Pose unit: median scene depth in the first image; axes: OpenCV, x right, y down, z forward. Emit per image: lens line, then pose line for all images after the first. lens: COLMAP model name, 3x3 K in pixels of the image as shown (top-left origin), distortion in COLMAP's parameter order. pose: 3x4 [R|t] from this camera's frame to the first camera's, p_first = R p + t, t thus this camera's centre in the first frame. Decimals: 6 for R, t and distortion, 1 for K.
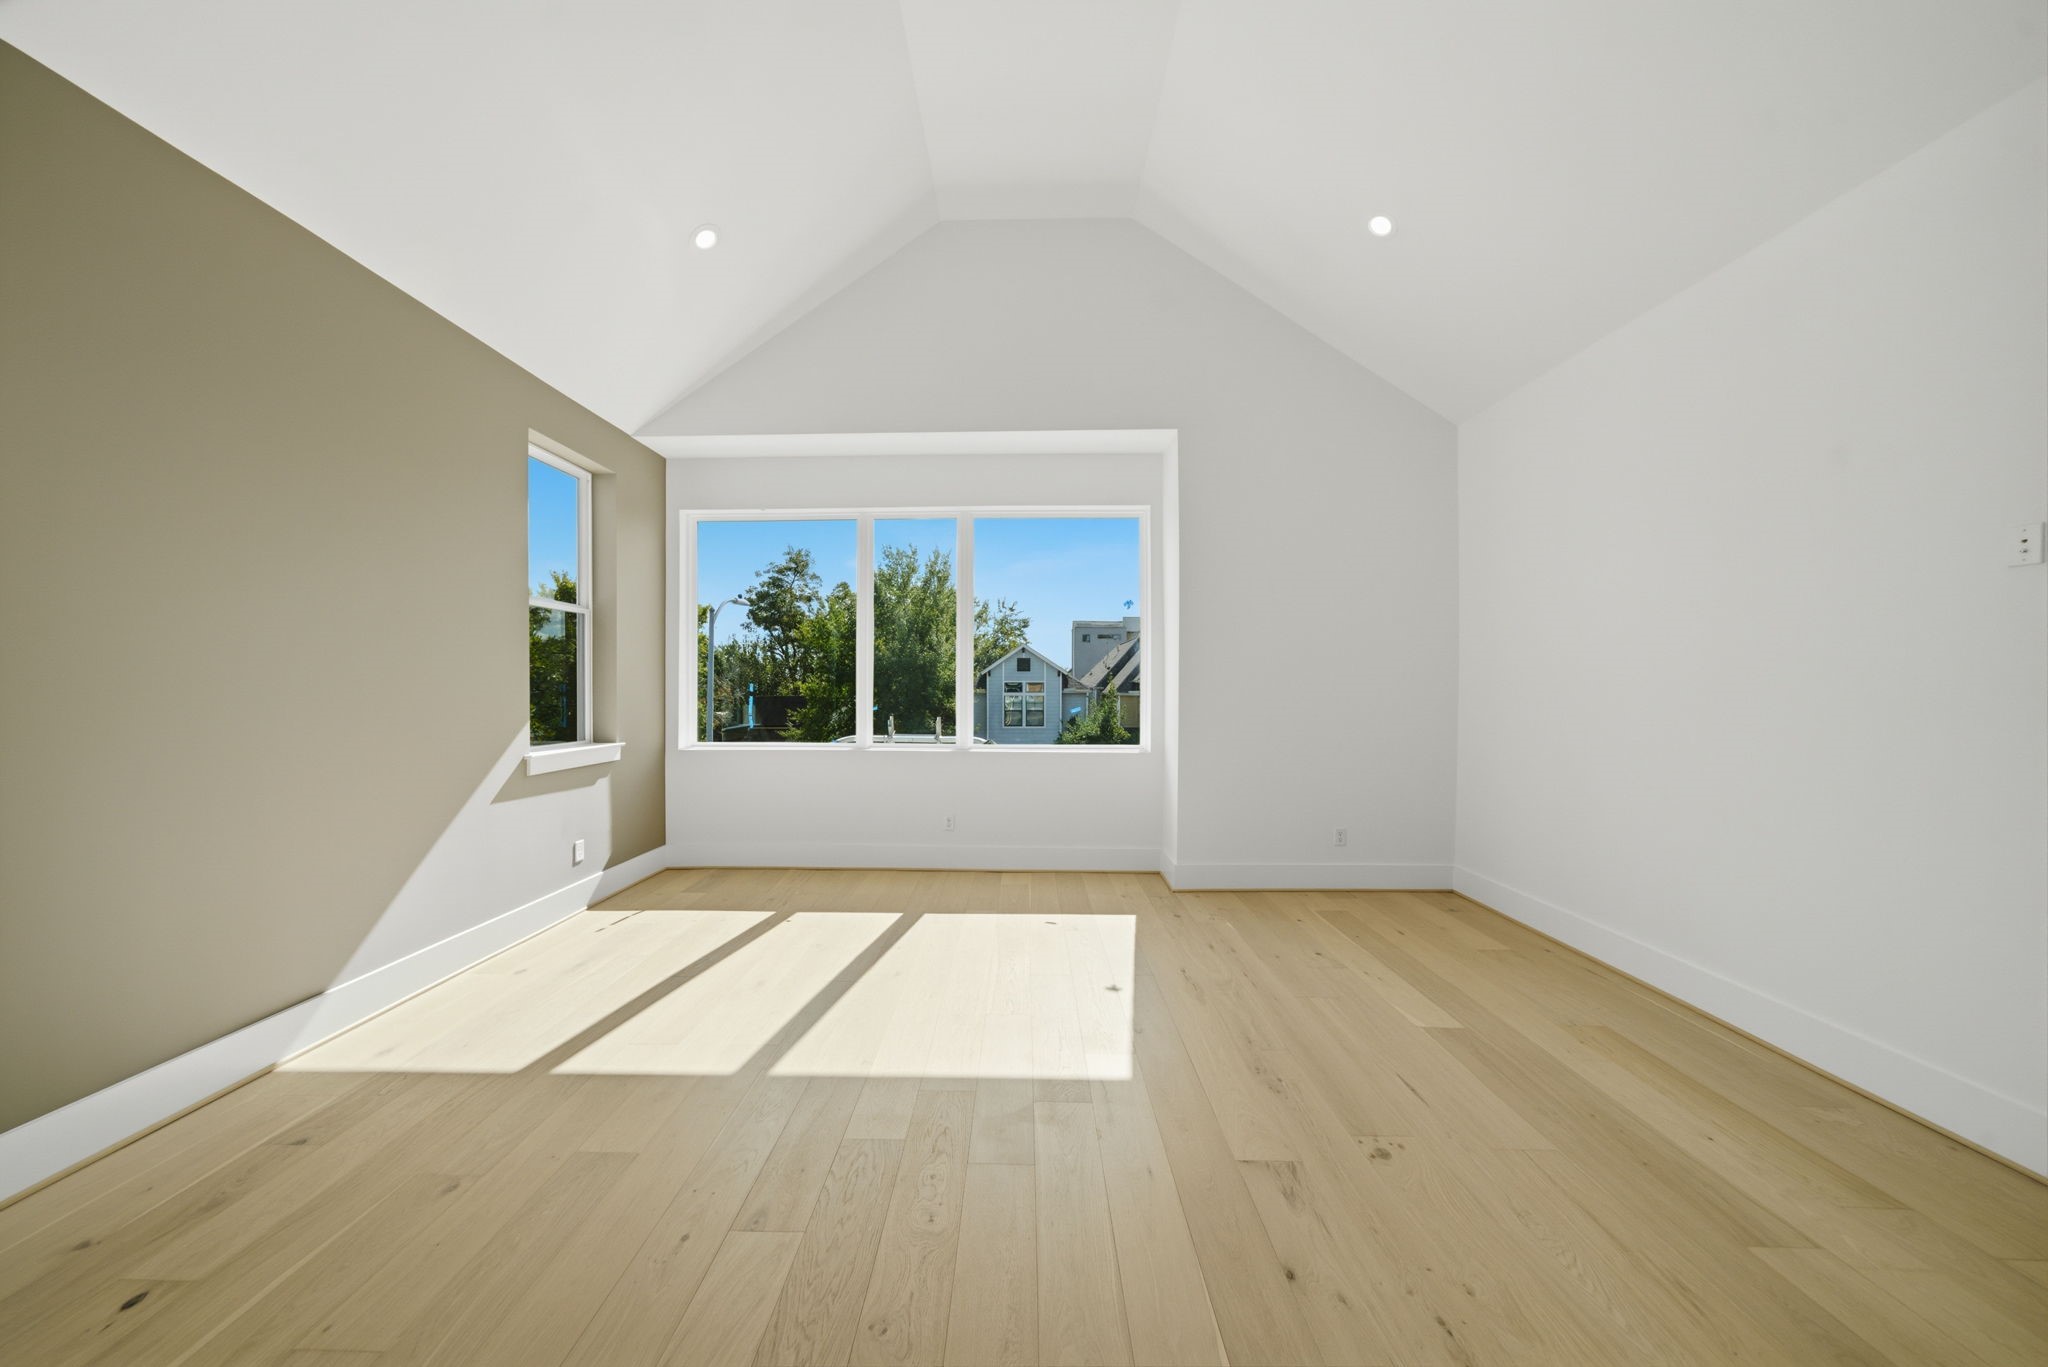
lens RADIAL K [[712.8, 0, 1019.6], [0, 712.8, 683.3], [0, 0, 1]] dist [-0.038383, 0.029281]
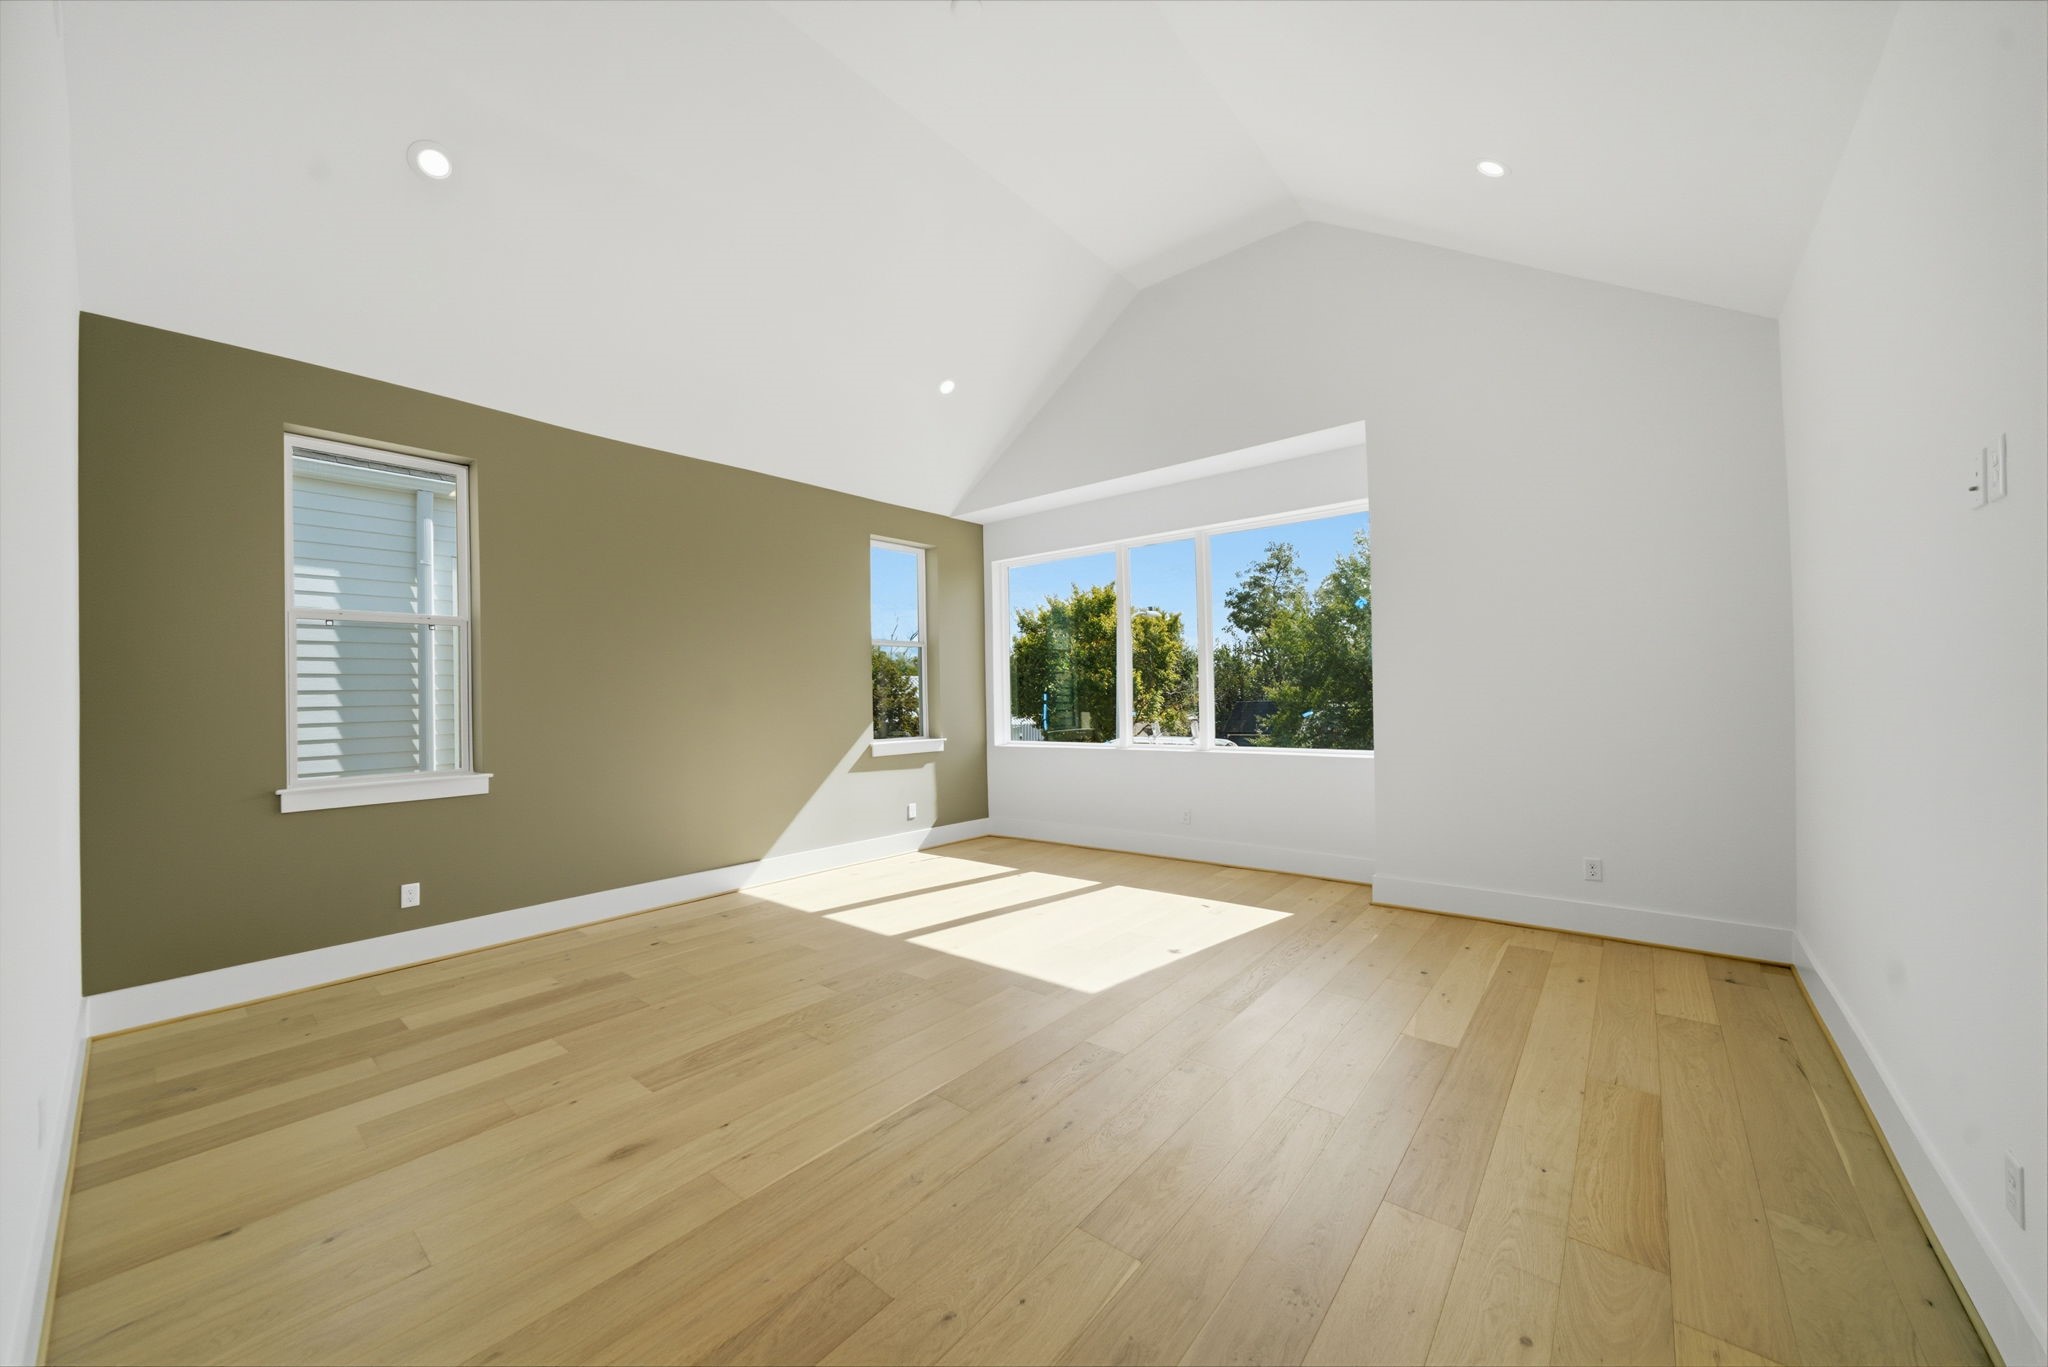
lens RADIAL K [[779.7, 0, 1015.9], [0, 779.7, 692.4], [0, 0, 1]] dist [-0.044593, 0.027683]
pose [[0.776638, -0.017527, -0.629704, 0.458020], [0.021810, 0.999762, -0.000927, -0.002074], [0.629570, -0.013014, 0.776835, -0.096981]]
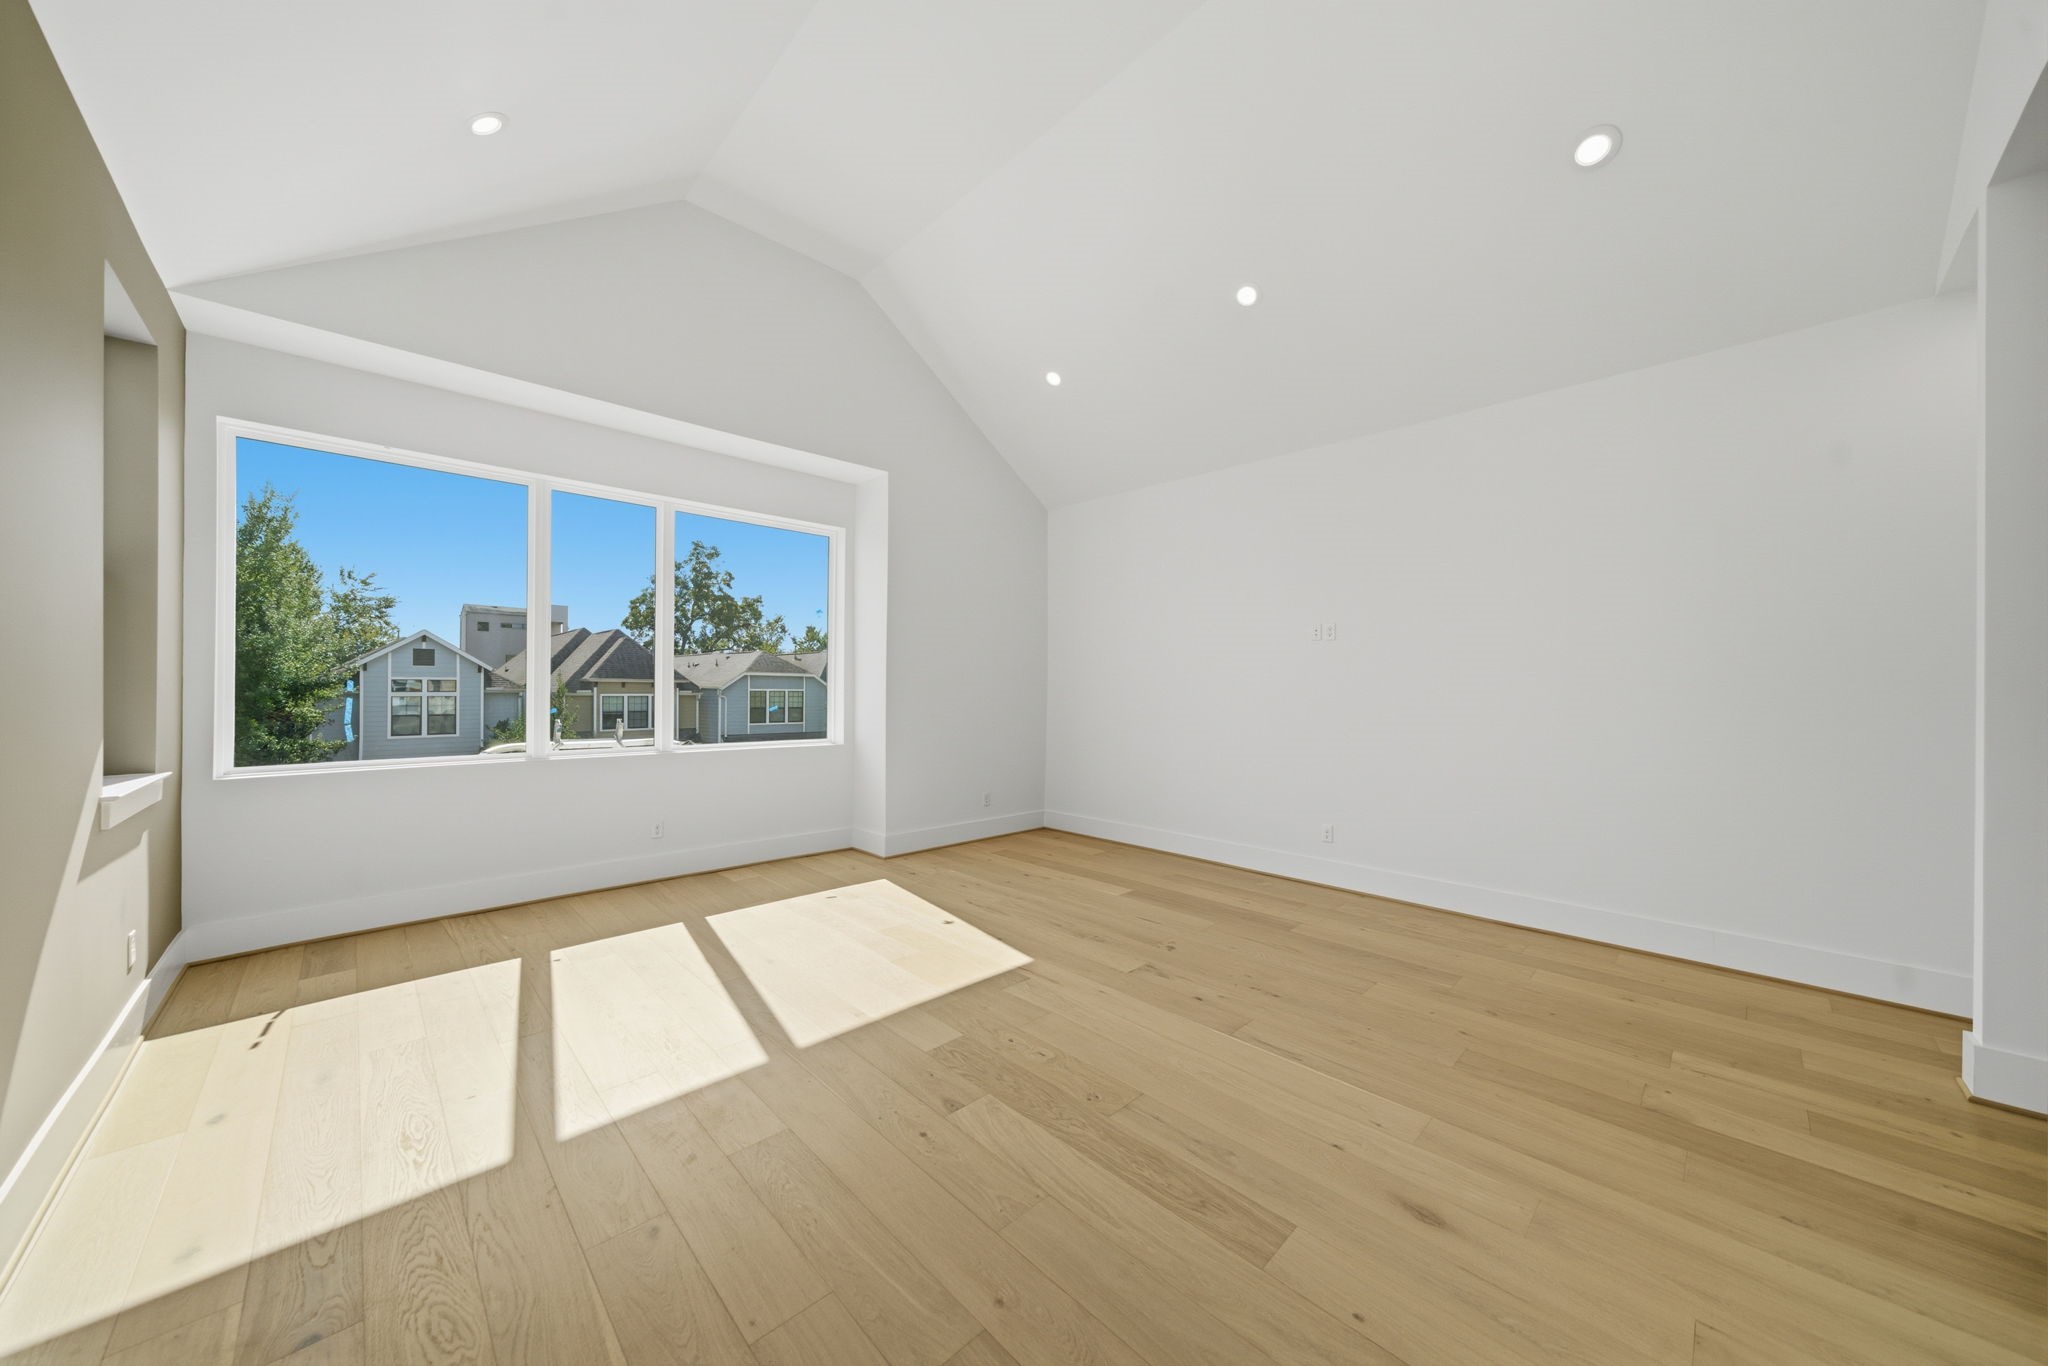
lens RADIAL K [[699.1, 0, 1024.0], [0, 699.1, 683.0], [0, 0, 1]] dist [-0.035708, 0.013165]
pose [[0.695309, 0.009022, 0.718654, -0.414438], [-0.008659, 0.999954, -0.004176, 0.000260], [-0.718658, -0.003319, 0.695355, 0.014711]]
